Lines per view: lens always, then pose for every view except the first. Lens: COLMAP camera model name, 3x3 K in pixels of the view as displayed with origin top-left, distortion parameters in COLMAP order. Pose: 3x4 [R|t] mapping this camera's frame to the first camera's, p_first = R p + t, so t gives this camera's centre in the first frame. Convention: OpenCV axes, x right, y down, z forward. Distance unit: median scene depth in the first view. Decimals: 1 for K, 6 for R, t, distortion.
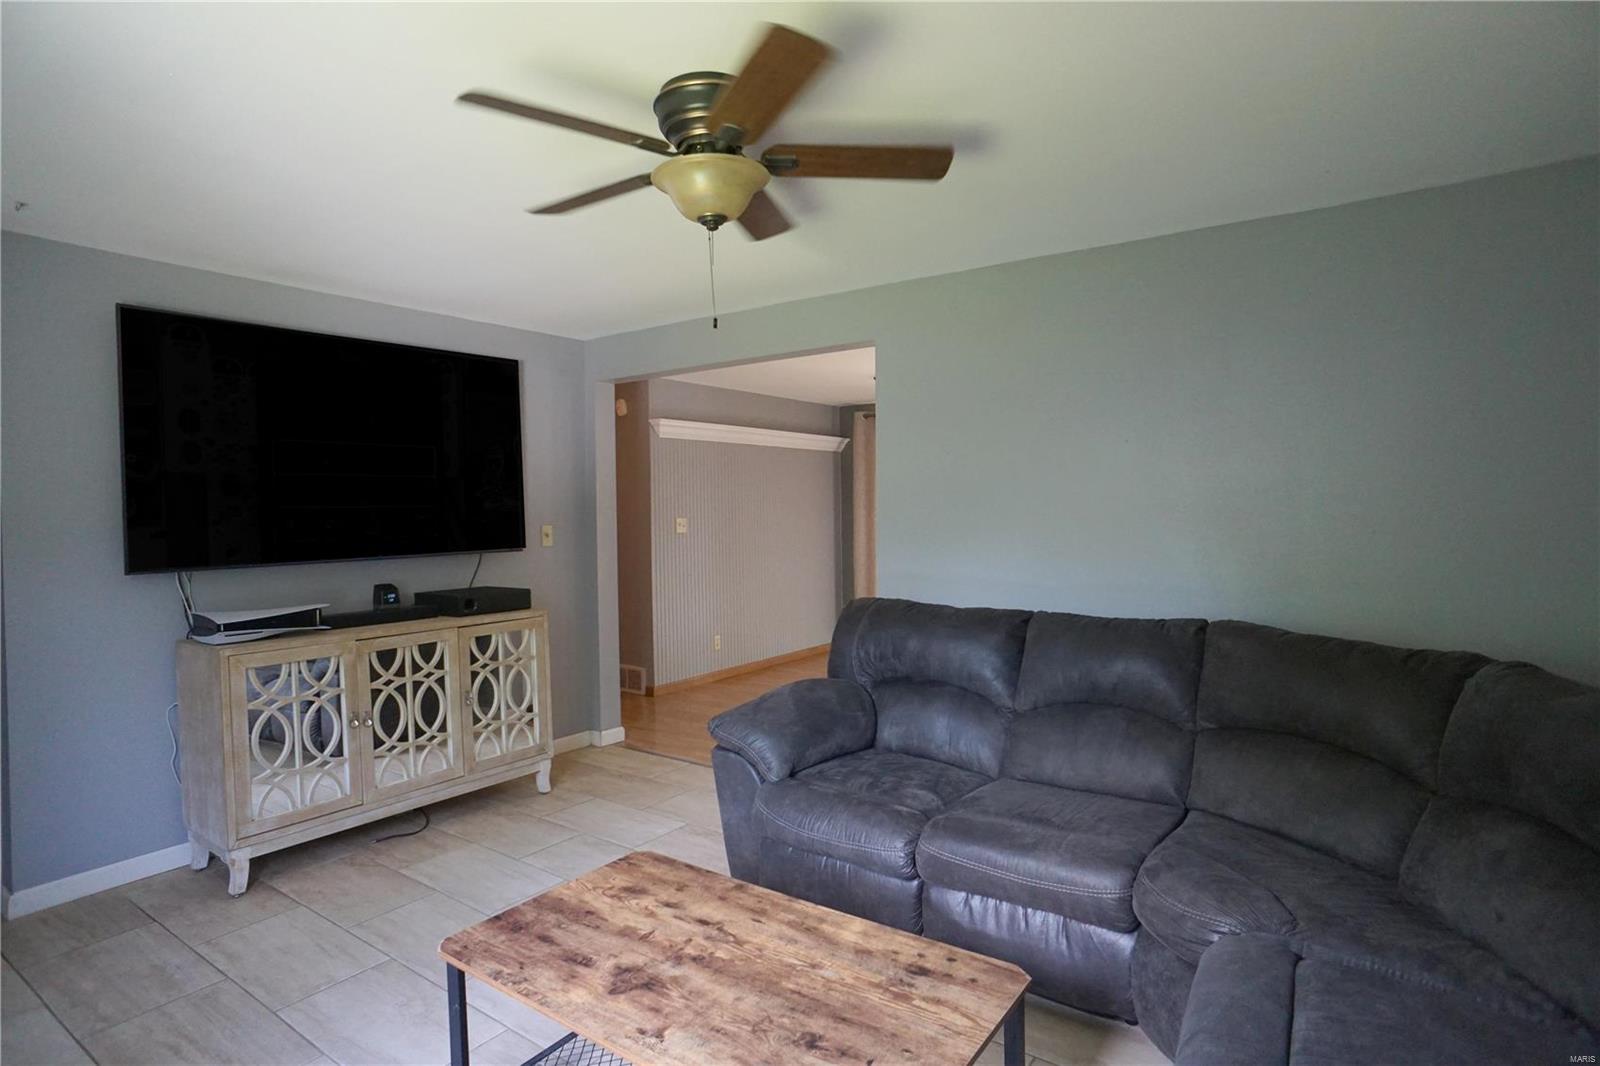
lens RADIAL K [[946.8, 0, 800.0], [0, 946.8, 533.0], [0, 0, 1]] dist [-0.045480, 0.001854]
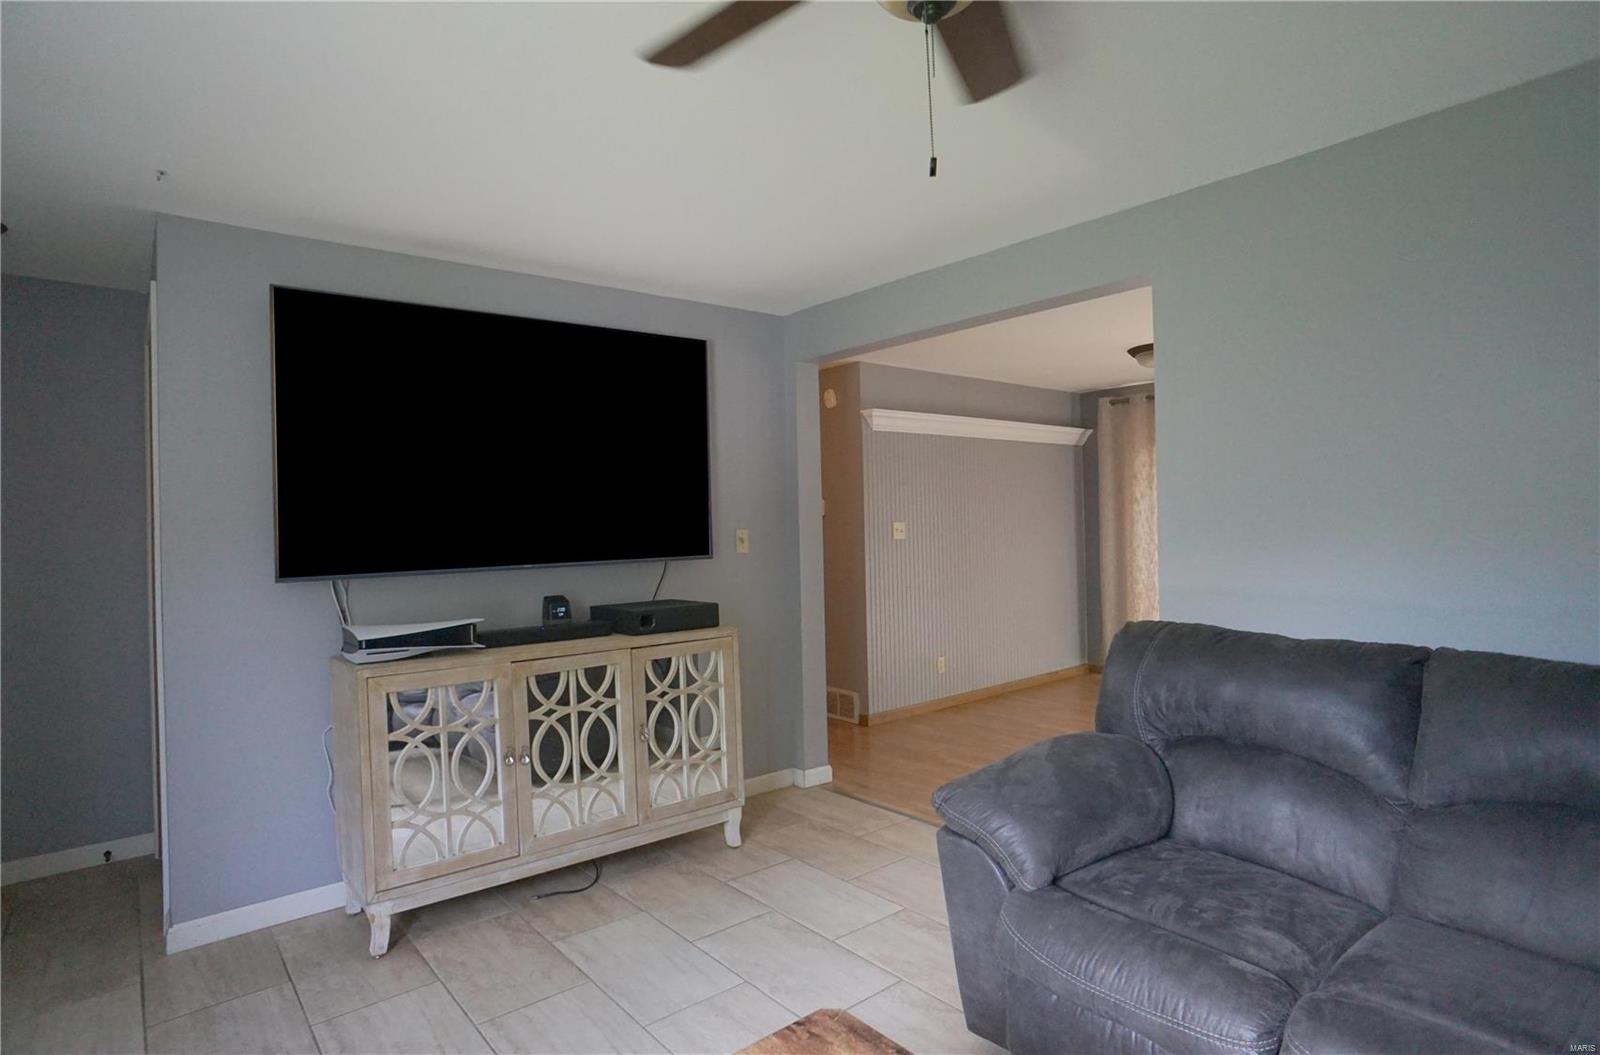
lens RADIAL K [[900.6, 0, 800.0], [0, 900.6, 527.5], [0, 0, 1]] dist [-0.043077, 0.001086]
pose [[0.971721, -0.006685, -0.236039, -0.028710], [0.001540, 0.999757, -0.021974, 0.011169], [0.236129, 0.020989, 0.971495, 0.271848]]
